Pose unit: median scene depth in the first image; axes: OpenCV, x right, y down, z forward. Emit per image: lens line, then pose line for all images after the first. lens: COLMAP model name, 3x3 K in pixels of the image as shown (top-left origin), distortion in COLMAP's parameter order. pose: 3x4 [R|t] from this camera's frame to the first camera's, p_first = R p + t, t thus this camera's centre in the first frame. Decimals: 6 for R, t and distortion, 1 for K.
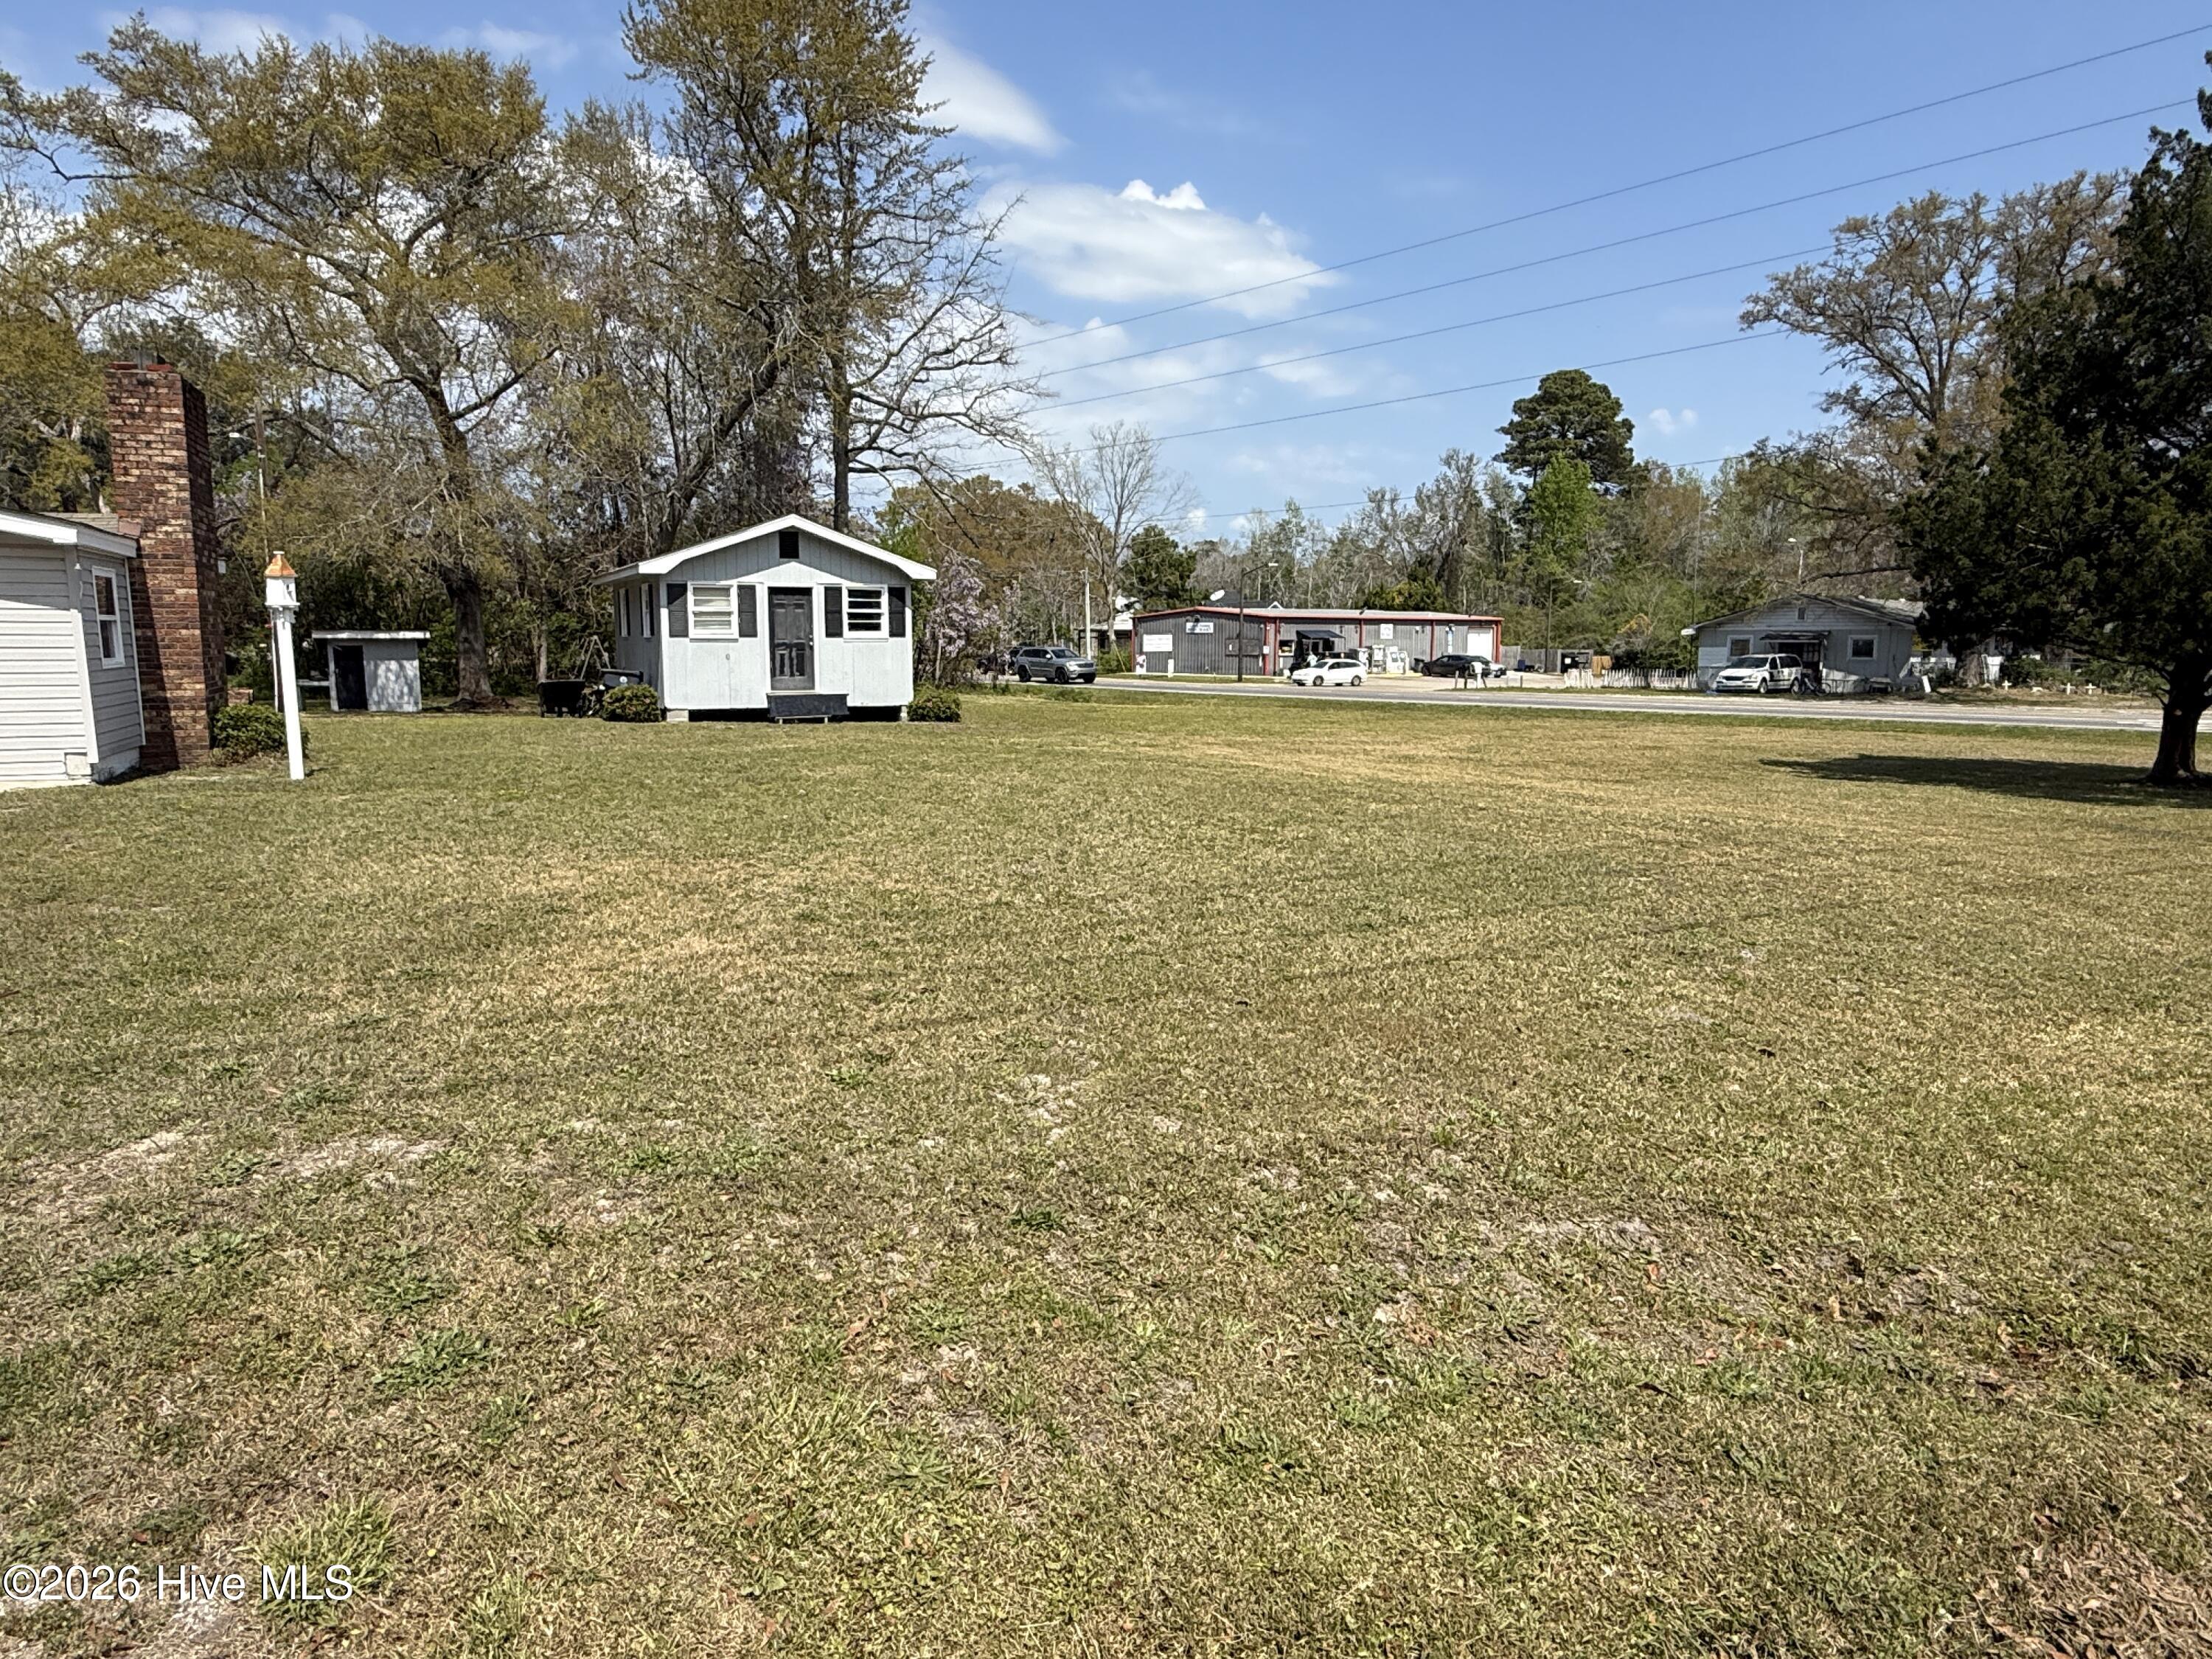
lens RADIAL K [[1404.9, 0, 1108.7], [0, 1404.9, 818.5], [0, 0, 1]] dist [-0.000615, 0.001600]
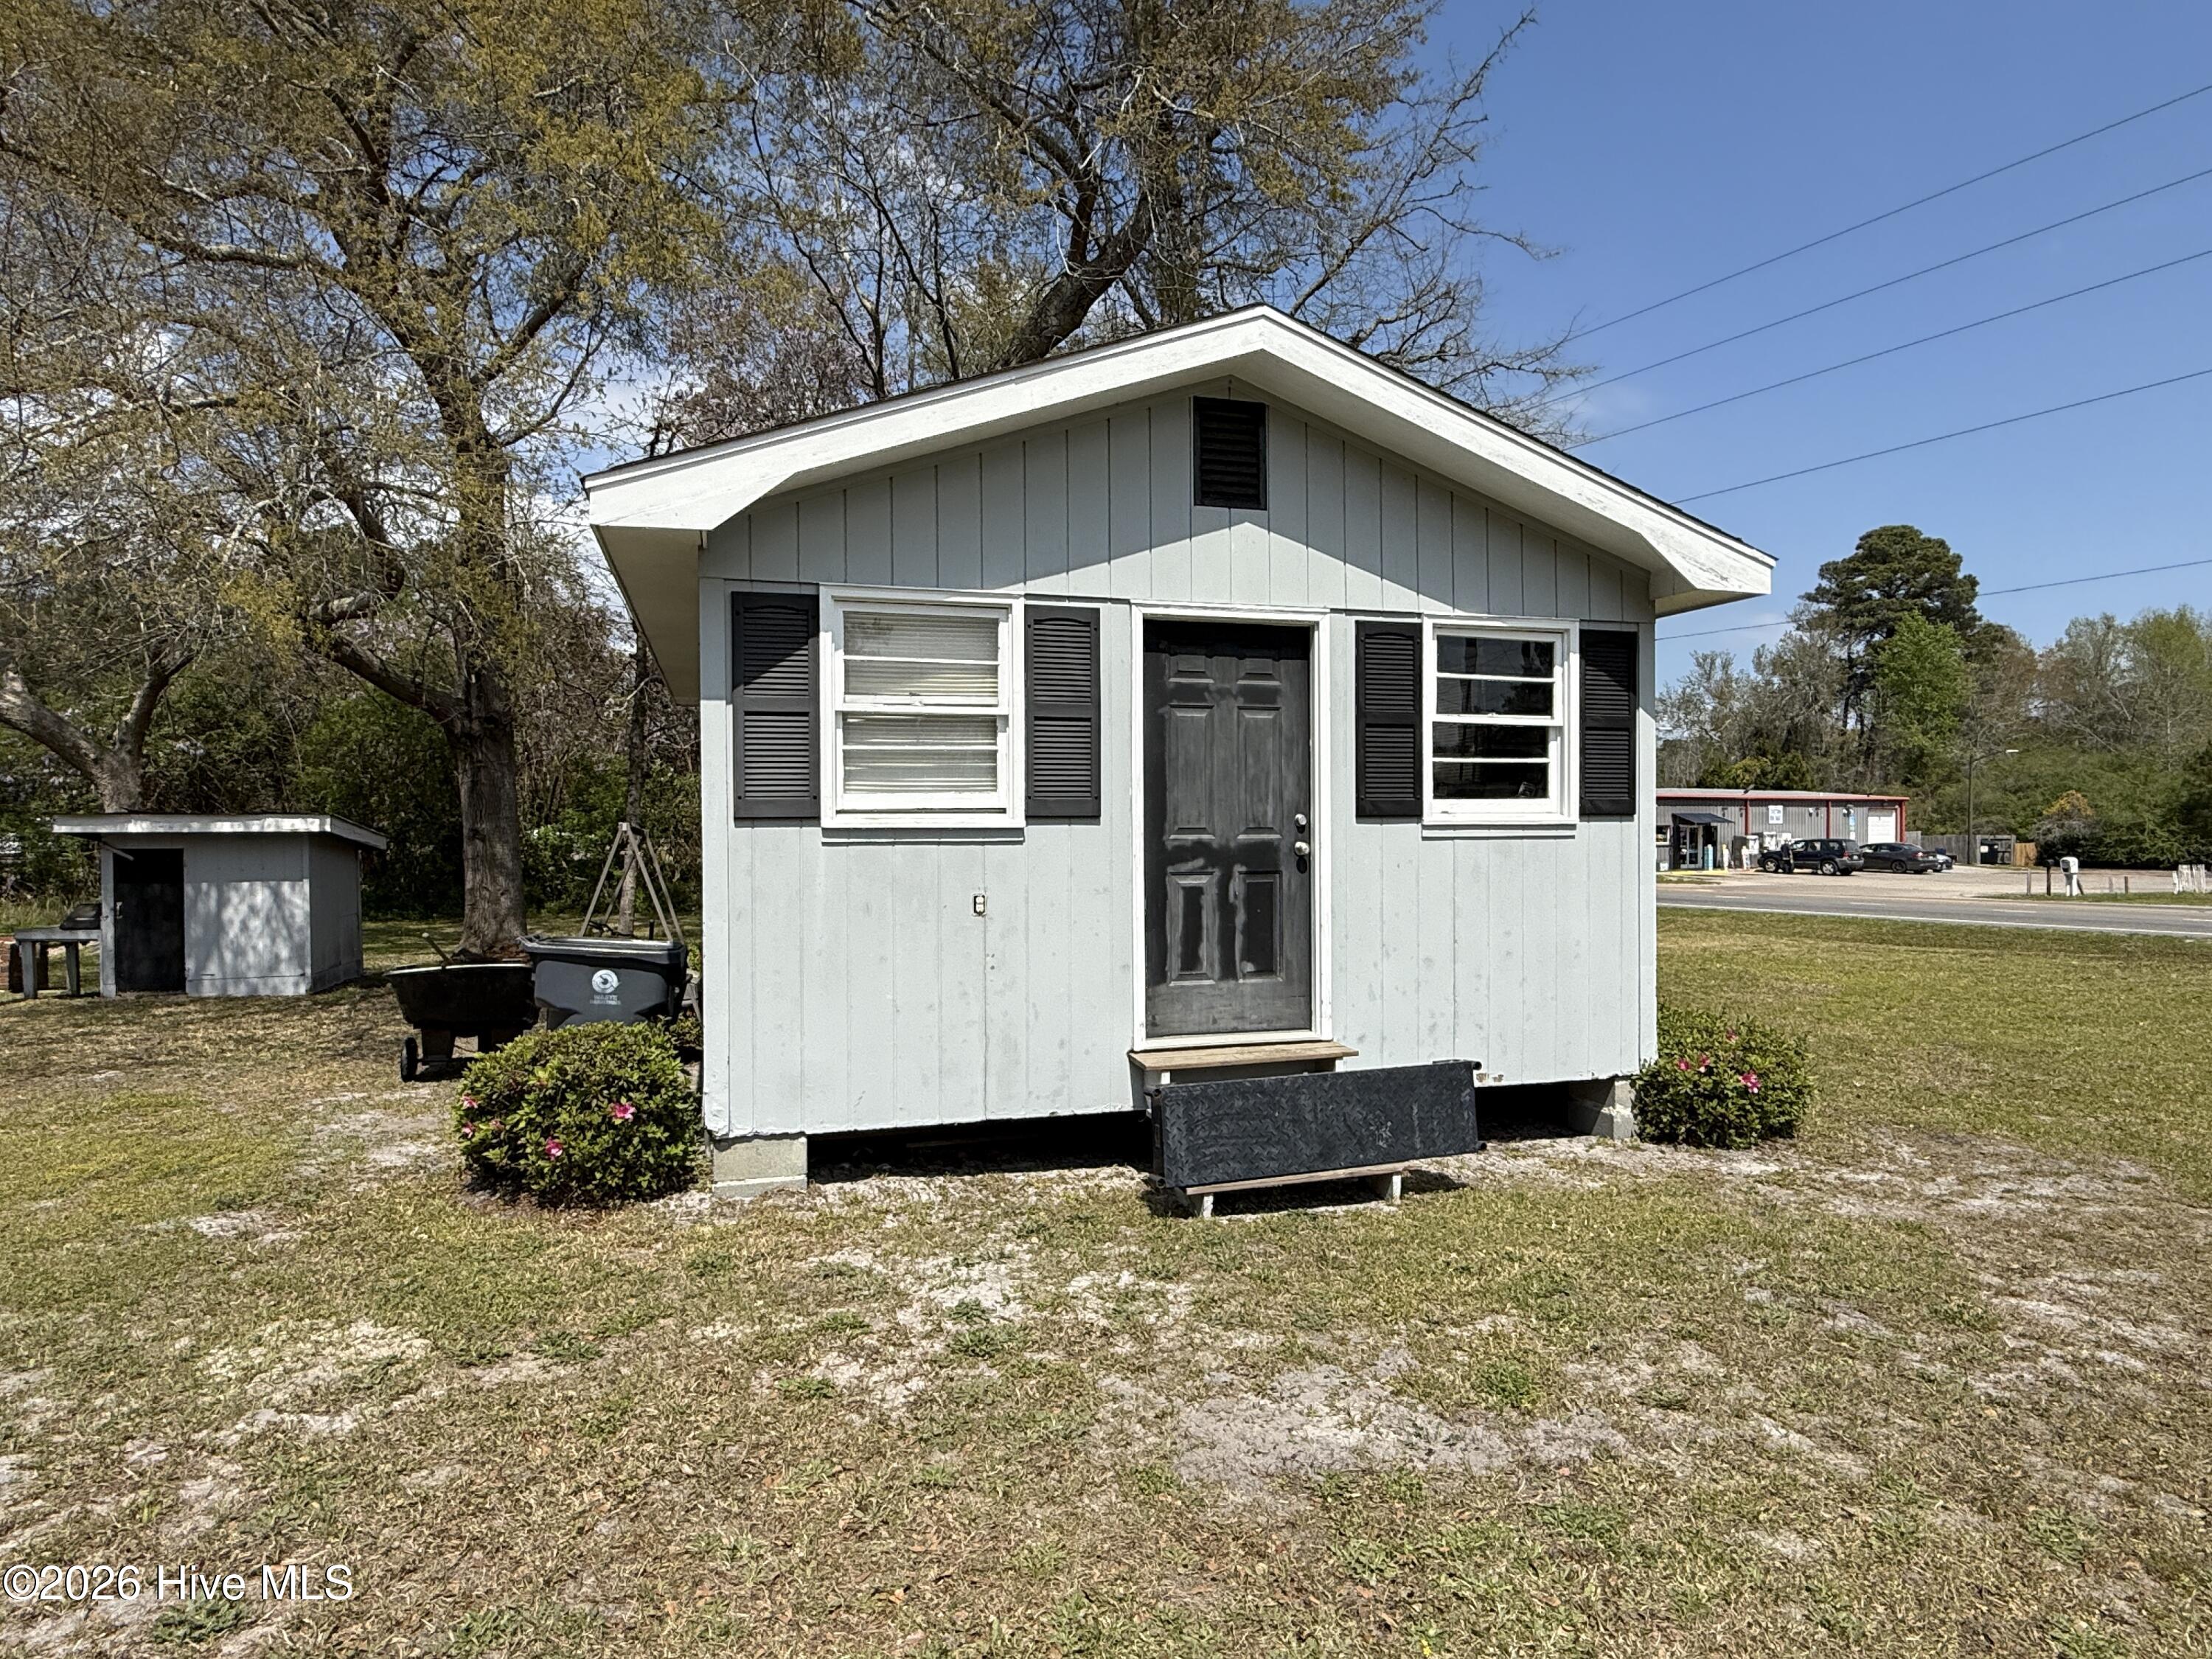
lens RADIAL K [[1236.5, 0, 1101.5], [0, 1236.5, 827.7], [0, 0, 1]] dist [-0.007614, -0.001068]
pose [[0.986824, -0.006848, -0.161650, -0.215753], [-0.013684, 0.991992, -0.125558, -0.101496], [0.161215, 0.126116, 0.978828, 0.792507]]
